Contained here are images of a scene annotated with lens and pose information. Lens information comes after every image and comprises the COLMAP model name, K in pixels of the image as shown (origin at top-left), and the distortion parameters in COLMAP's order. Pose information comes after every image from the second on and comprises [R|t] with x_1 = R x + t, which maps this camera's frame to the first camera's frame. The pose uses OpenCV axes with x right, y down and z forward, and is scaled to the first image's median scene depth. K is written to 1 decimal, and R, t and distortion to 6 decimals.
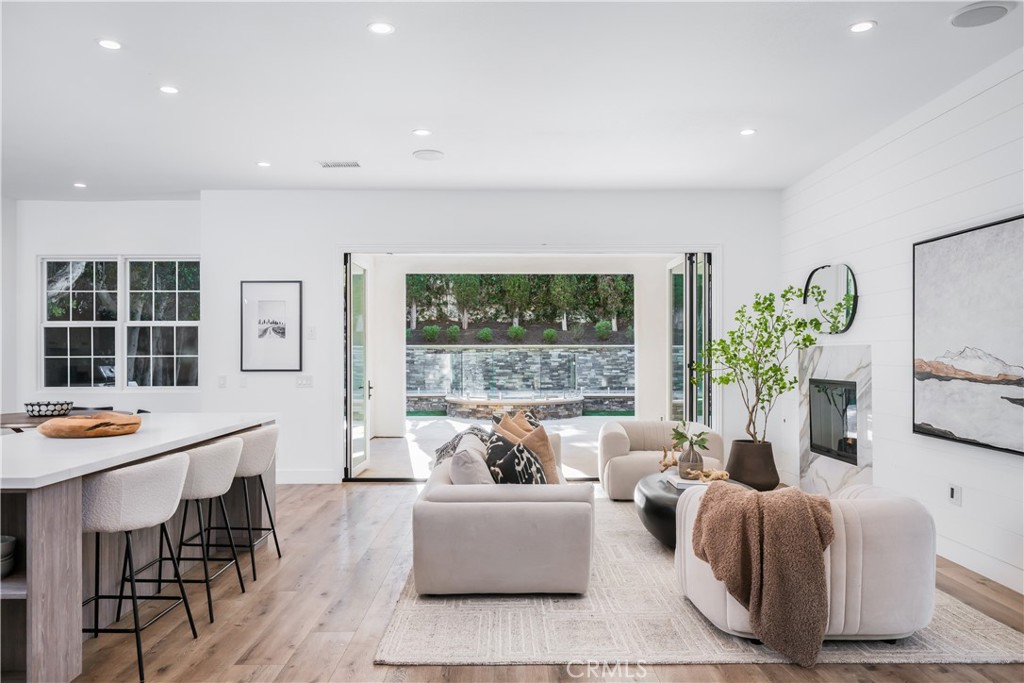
lens RADIAL K [[736.0, 0, 512.0], [0, 736.0, 341.5], [0, 0, 1]] dist [-0.025541, -0.000038]
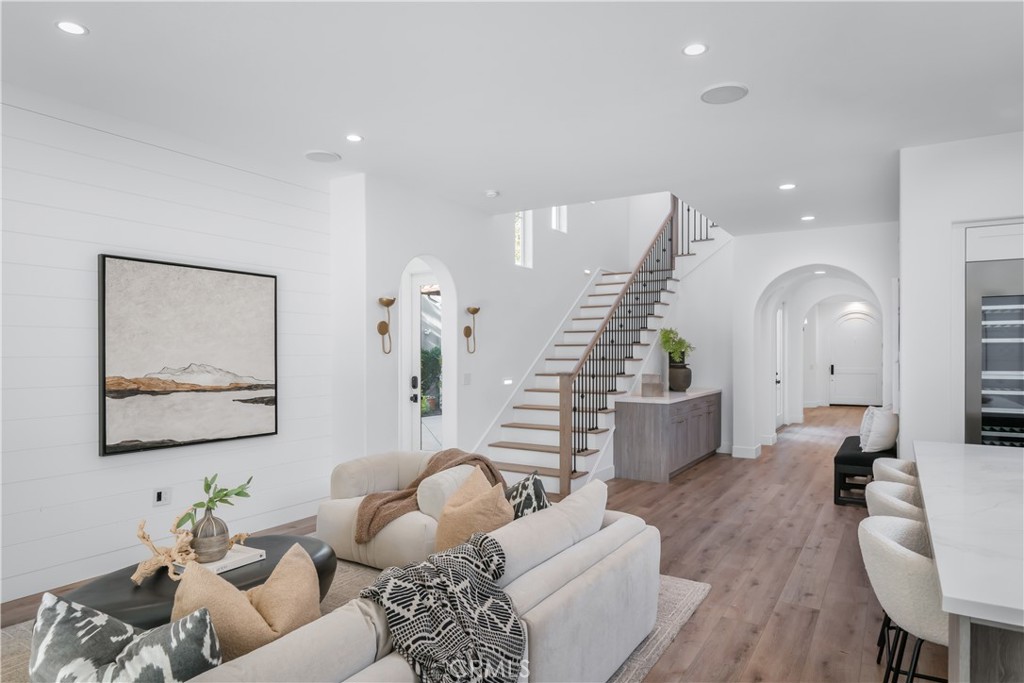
lens RADIAL K [[617.4, 0, 506.9], [0, 617.4, 358.4], [0, 0, 1]] dist [0.002052, 0.001899]
pose [[-0.838800, -0.002477, 0.544434, -0.210565], [-0.005626, 0.999976, -0.004118, 0.000018], [-0.544411, -0.006517, -0.838793, 0.918538]]
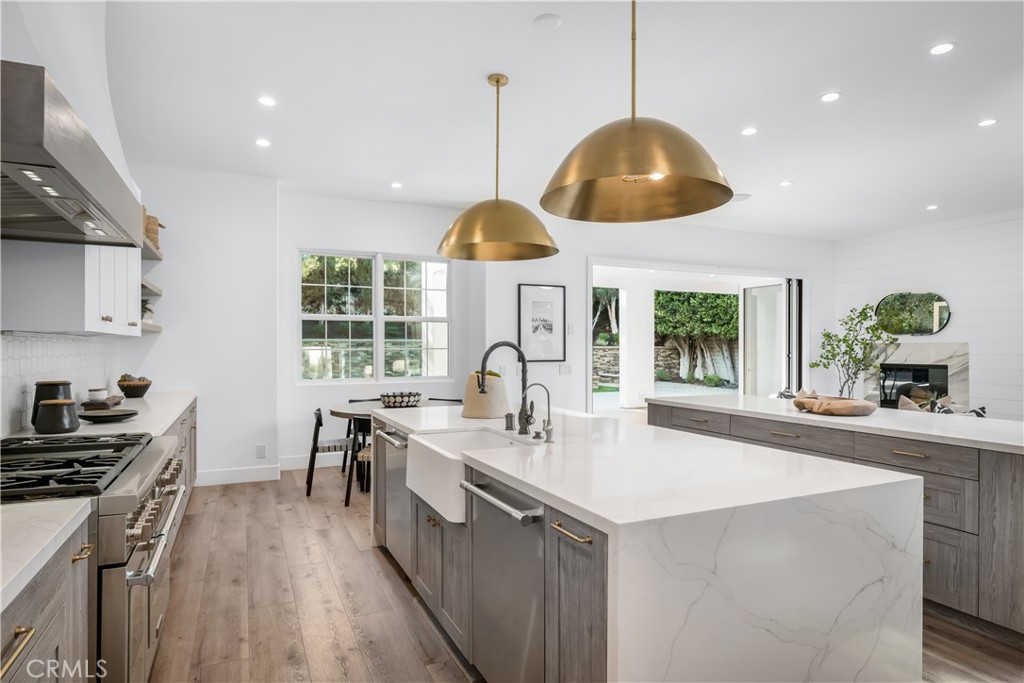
lens RADIAL K [[579.2, 0, 512.0], [0, 579.2, 341.5], [0, 0, 1]] dist [0.000341, 0.000299]
pose [[0.914727, 0.006028, 0.404028, -0.748477], [-0.009279, 0.999938, 0.006089, 0.003051], [-0.403966, -0.009319, 0.914726, 0.168336]]
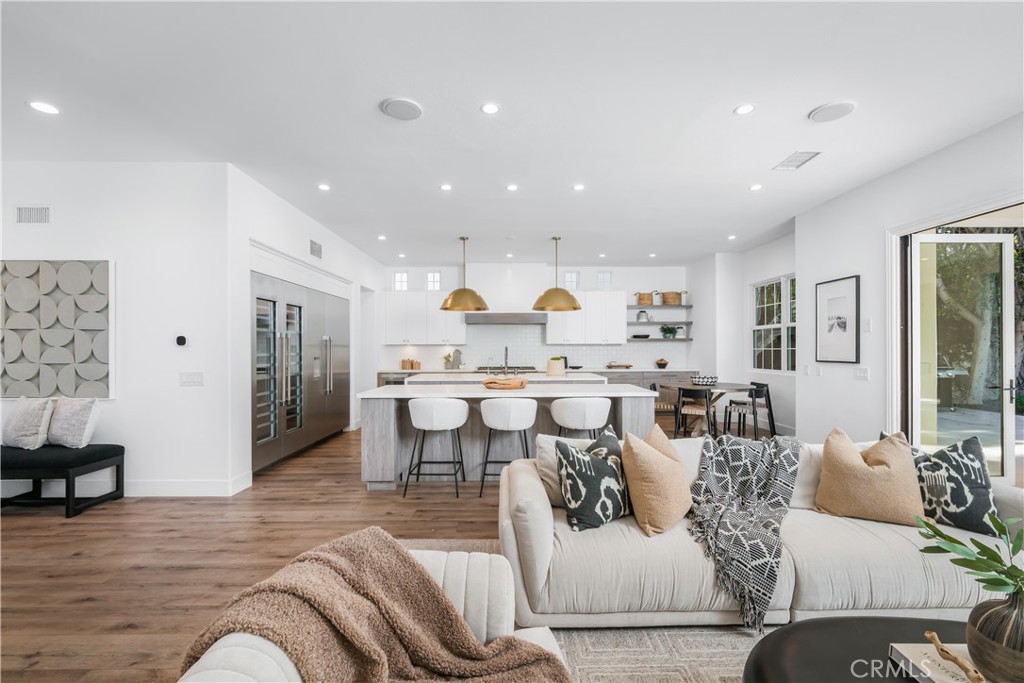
lens RADIAL K [[437.7, 0, 512.9], [0, 437.7, 347.4], [0, 0, 1]] dist [0.002694, -0.000686]
pose [[0.012317, 0.000821, -0.999924, 0.316736], [0.018576, 0.999827, 0.001050, 0.008295], [0.999752, -0.018588, 0.012300, 0.512161]]
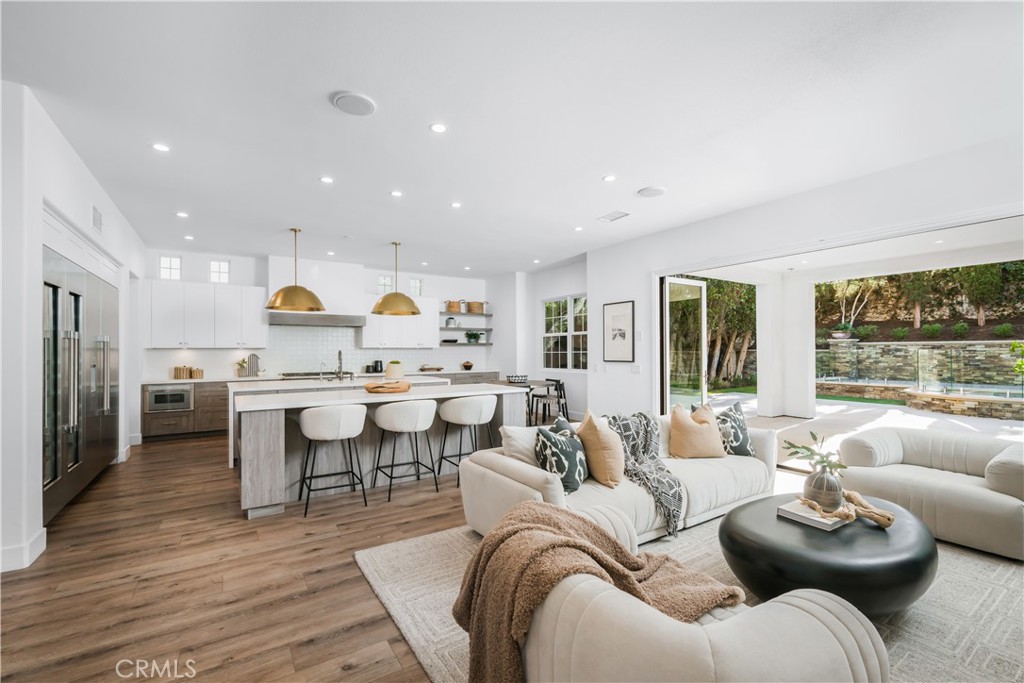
lens RADIAL K [[437.7, 0, 512.9], [0, 437.7, 347.4], [0, 0, 1]] dist [0.002694, -0.000686]
pose [[0.545894, -0.006828, -0.837827, 0.312814], [0.016348, 0.999863, 0.002503, 0.004721], [0.837695, -0.015063, 0.545931, 0.321610]]
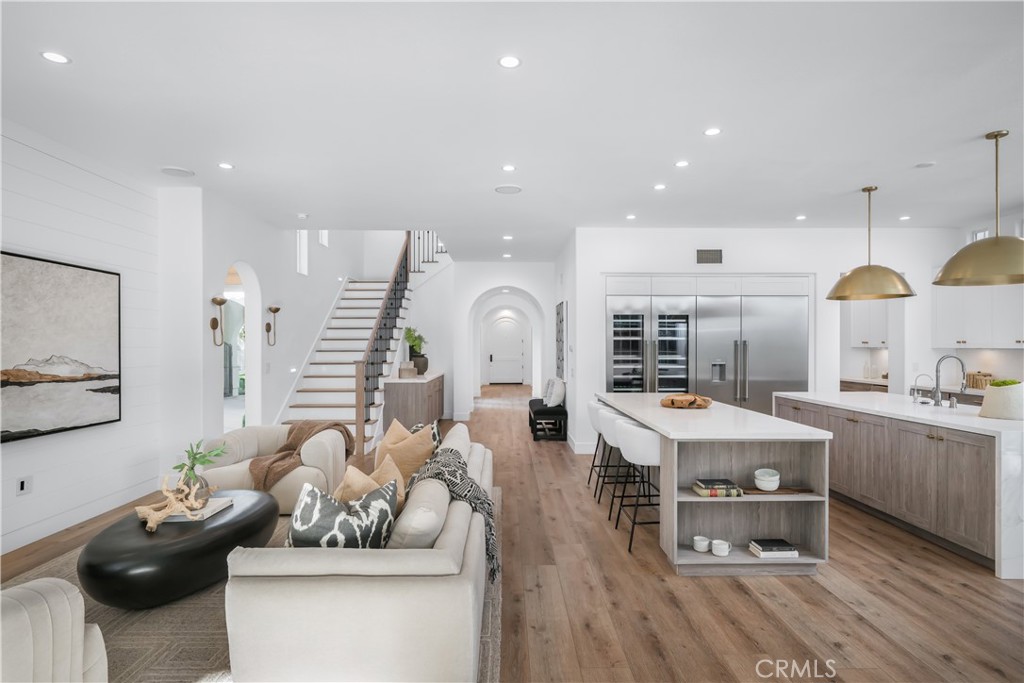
lens RADIAL K [[552.1, 0, 517.3], [0, 552.1, 345.4], [0, 0, 1]] dist [0.002123, 0.000117]
pose [[-0.999955, 0.001865, -0.009320, -0.092679], [0.002006, 0.999884, -0.015126, 0.003766], [0.009291, -0.015144, -0.999842, 1.141856]]
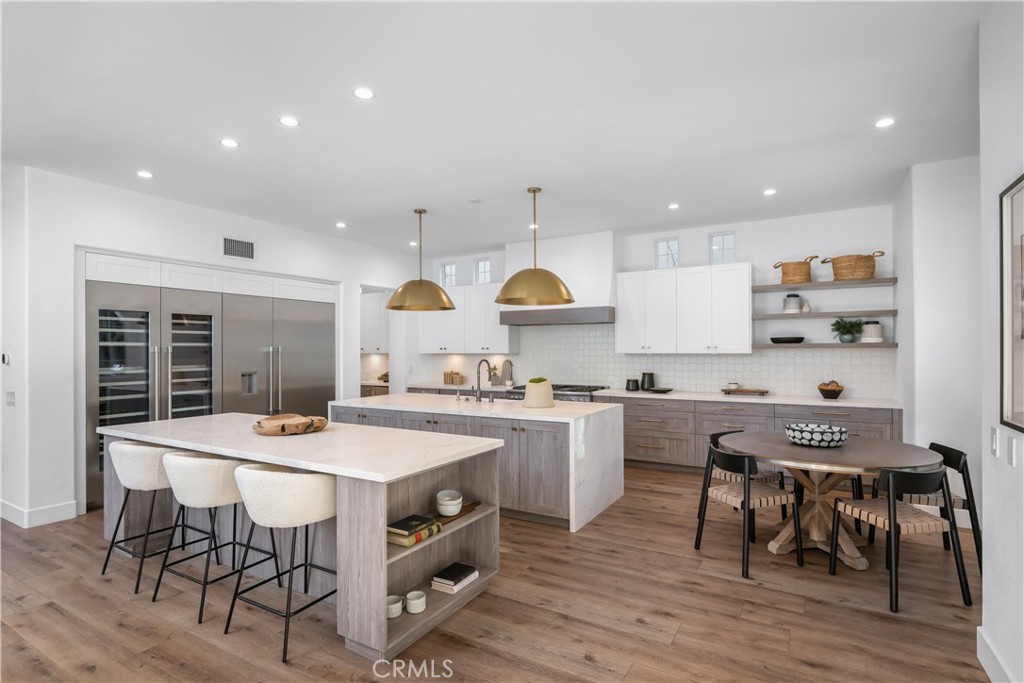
lens RADIAL K [[501.4, 0, 511.9], [0, 501.4, 347.2], [0, 0, 1]] dist [0.001539, 0.001163]
pose [[-0.514124, 0.000248, -0.857716, -0.006718], [0.019049, 0.999757, -0.011129, -0.002343], [0.857504, -0.022061, -0.514003, 0.916776]]
